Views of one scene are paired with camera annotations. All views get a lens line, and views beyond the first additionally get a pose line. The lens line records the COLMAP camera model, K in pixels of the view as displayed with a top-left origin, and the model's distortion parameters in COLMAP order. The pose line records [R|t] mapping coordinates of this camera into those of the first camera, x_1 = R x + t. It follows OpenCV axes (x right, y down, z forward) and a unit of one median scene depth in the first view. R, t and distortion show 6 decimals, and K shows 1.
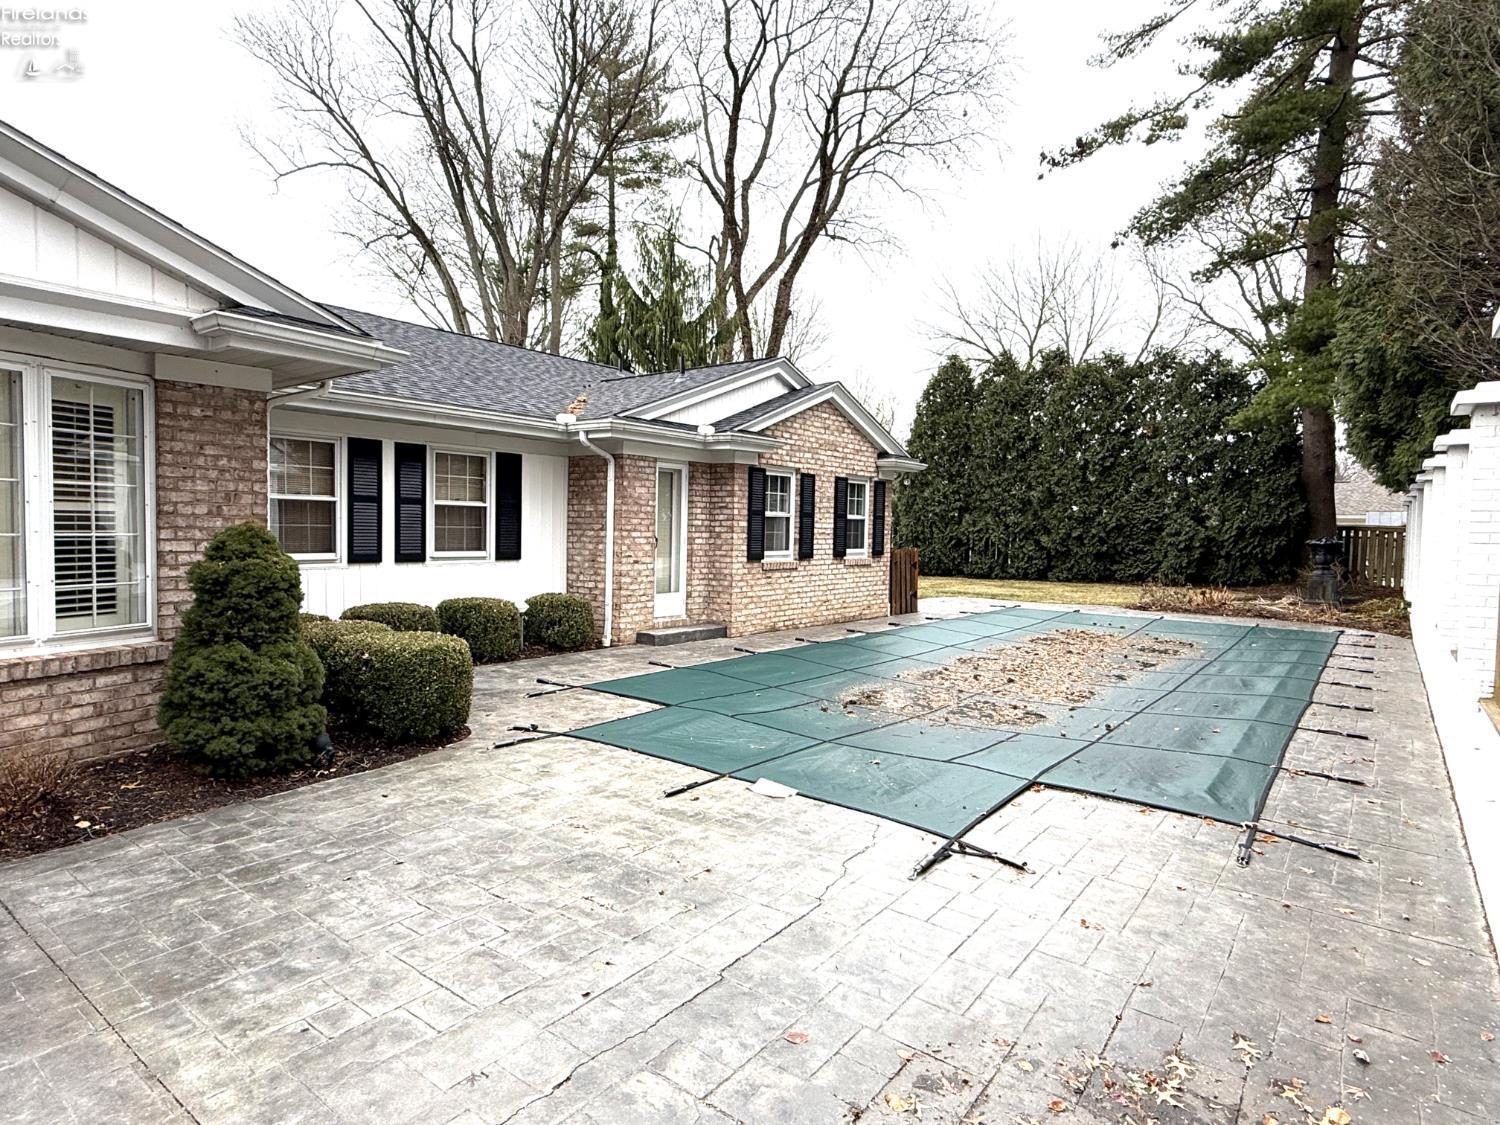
lens RADIAL K [[826.9, 0, 747.3], [0, 826.9, 559.8], [0, 0, 1]] dist [-0.008570, 0.001821]
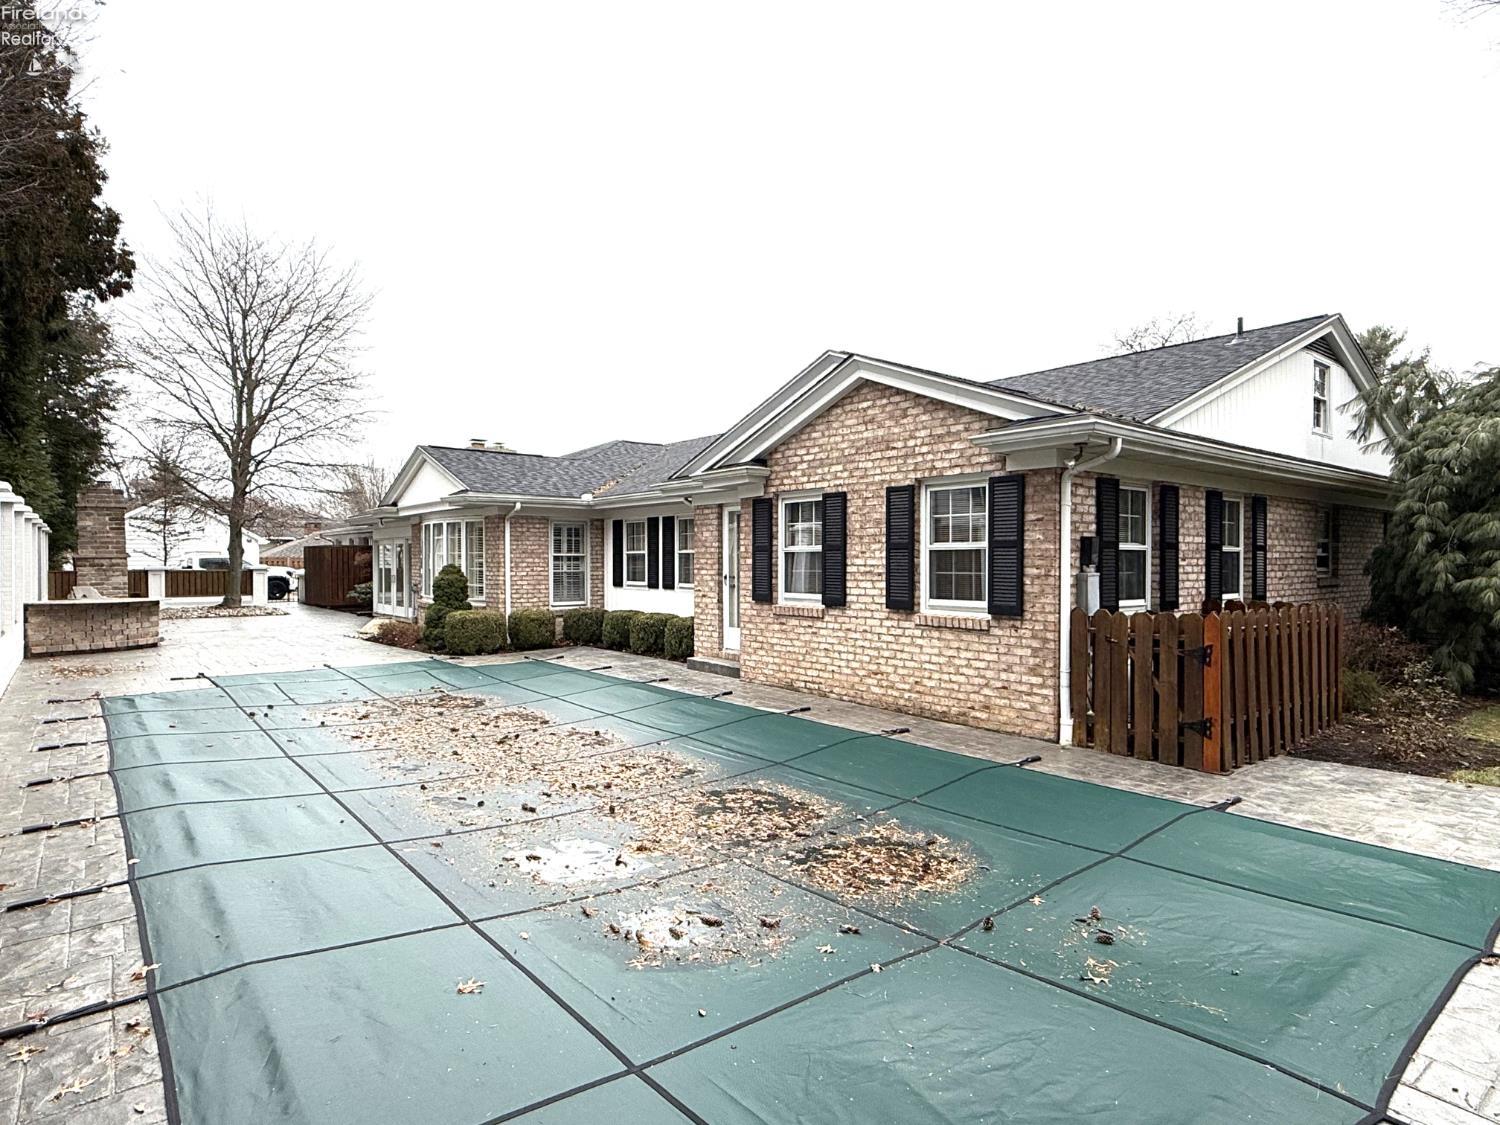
lens RADIAL K [[826.9, 0, 741.7], [0, 826.9, 564.8], [0, 0, 1]] dist [-0.008570, 0.001821]
pose [[-0.231497, -0.016712, -0.972692, 0.851840], [-0.046990, 0.998877, -0.005978, -0.031681], [0.971700, 0.044323, -0.232023, 1.137049]]
